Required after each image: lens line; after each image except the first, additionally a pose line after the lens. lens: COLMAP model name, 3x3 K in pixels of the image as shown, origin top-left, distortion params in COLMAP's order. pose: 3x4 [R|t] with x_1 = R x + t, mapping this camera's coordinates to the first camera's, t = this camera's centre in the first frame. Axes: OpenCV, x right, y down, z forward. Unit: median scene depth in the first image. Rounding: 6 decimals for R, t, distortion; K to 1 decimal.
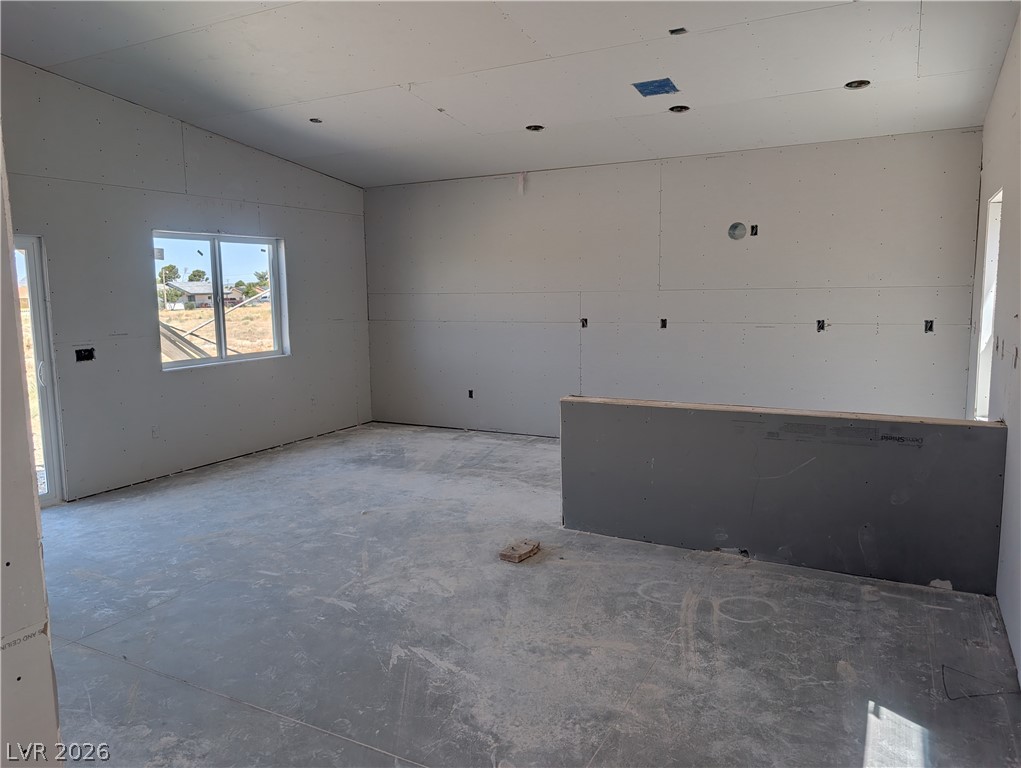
lens RADIAL K [[730.9, 0, 499.6], [0, 730.9, 380.1], [0, 0, 1]] dist [0.021471, -0.020119]
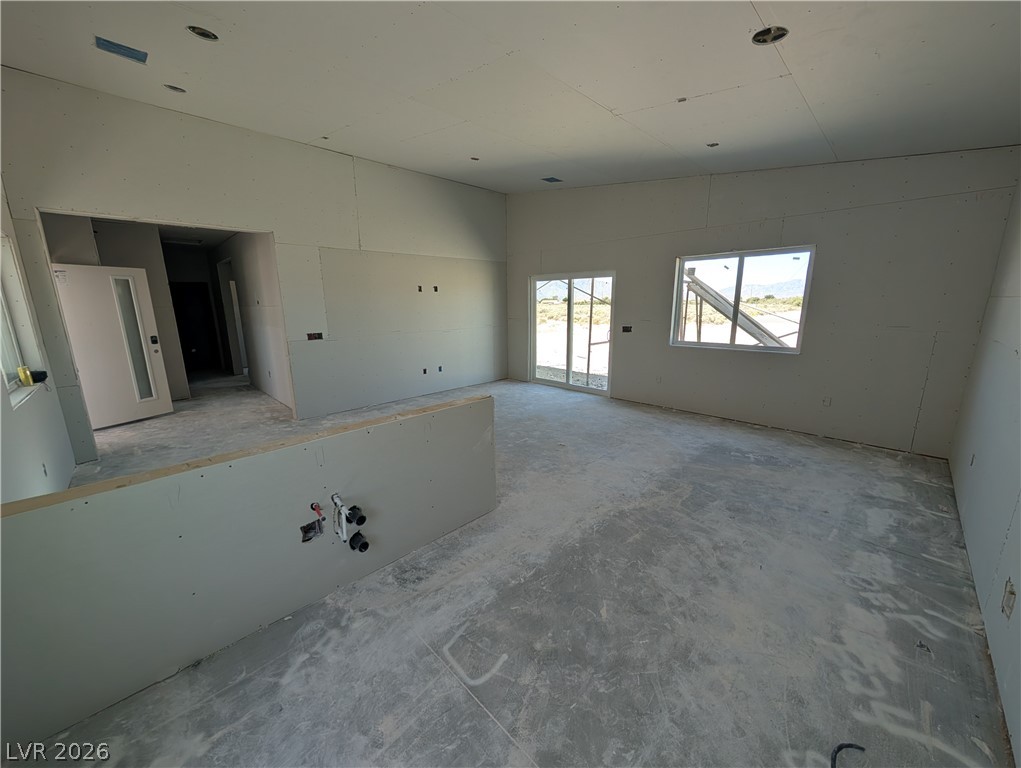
lens RADIAL K [[386.4, 0, 508.4], [0, 386.4, 383.2], [0, 0, 1]] dist [-0.000918, 0.000422]
pose [[-0.284821, 0.214846, -0.934194, 0.702762], [-0.105867, 0.961548, 0.253414, -0.166352], [0.952717, 0.171078, -0.251124, 1.314482]]
